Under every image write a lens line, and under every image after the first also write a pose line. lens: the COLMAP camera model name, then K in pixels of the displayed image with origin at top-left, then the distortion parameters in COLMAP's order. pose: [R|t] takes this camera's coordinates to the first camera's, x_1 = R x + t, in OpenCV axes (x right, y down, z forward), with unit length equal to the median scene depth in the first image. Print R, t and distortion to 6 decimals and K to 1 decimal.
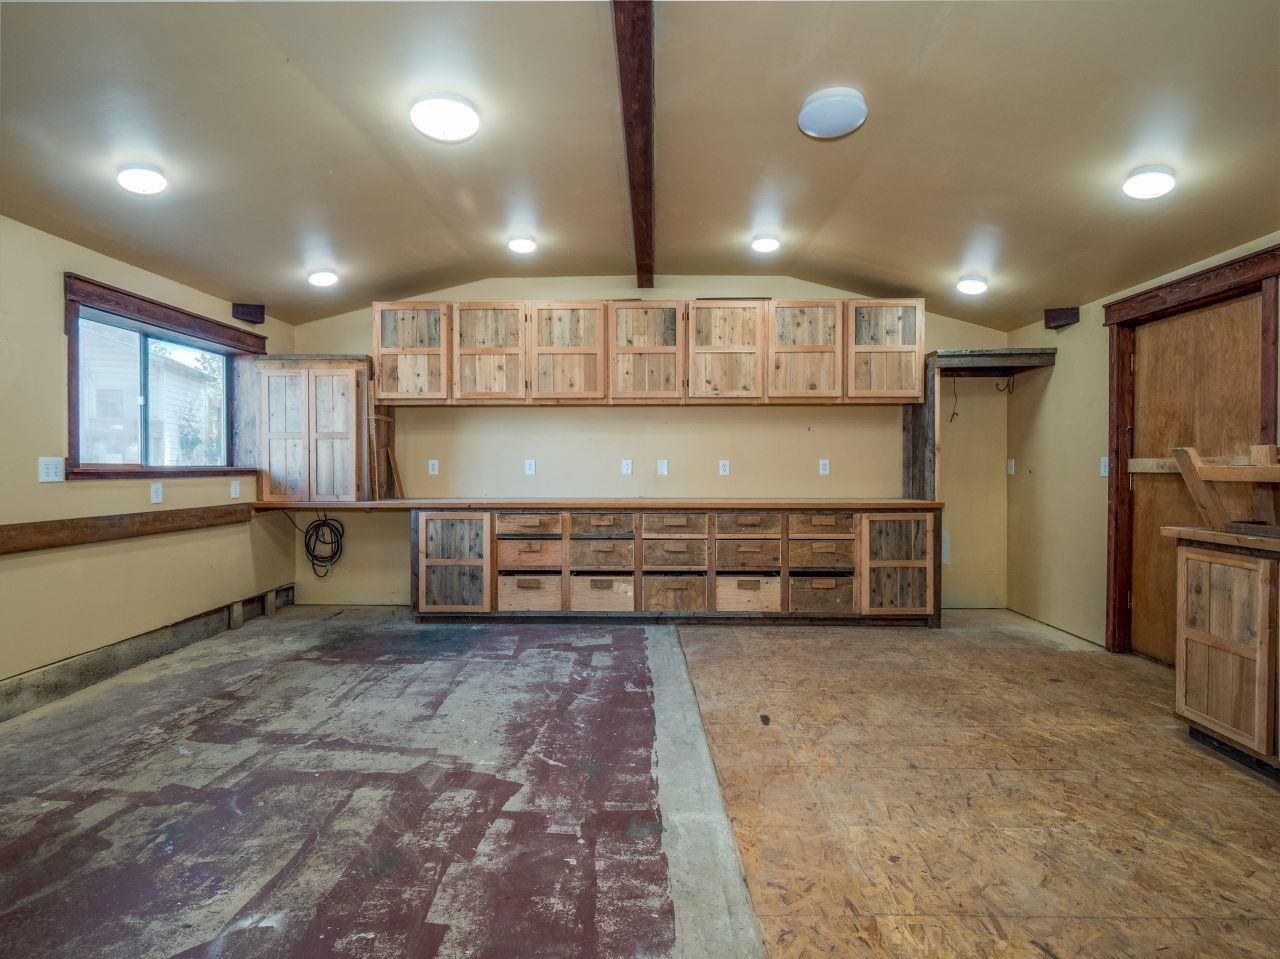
lens RADIAL K [[630.6, 0, 639.9], [0, 630.6, 469.9], [0, 0, 1]] dist [-0.003280, -0.003861]
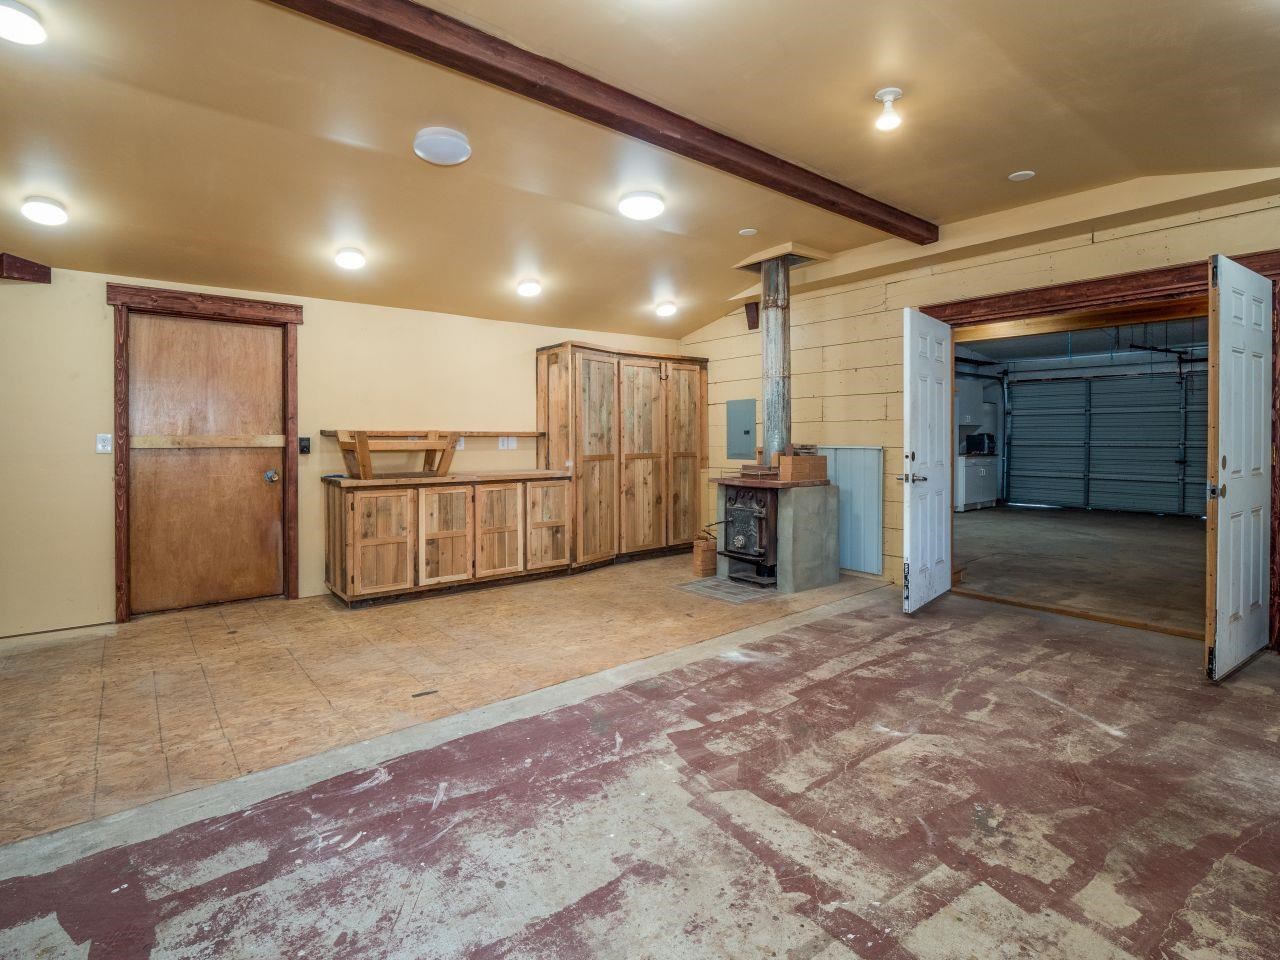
lens RADIAL K [[630.6, 0, 621.4], [0, 630.6, 449.1], [0, 0, 1]] dist [-0.003280, -0.003861]
pose [[-0.623400, -0.007305, 0.781869, -0.885208], [0.008993, 0.999823, 0.016512, -0.008565], [-0.781851, 0.017325, -0.623224, 1.559570]]
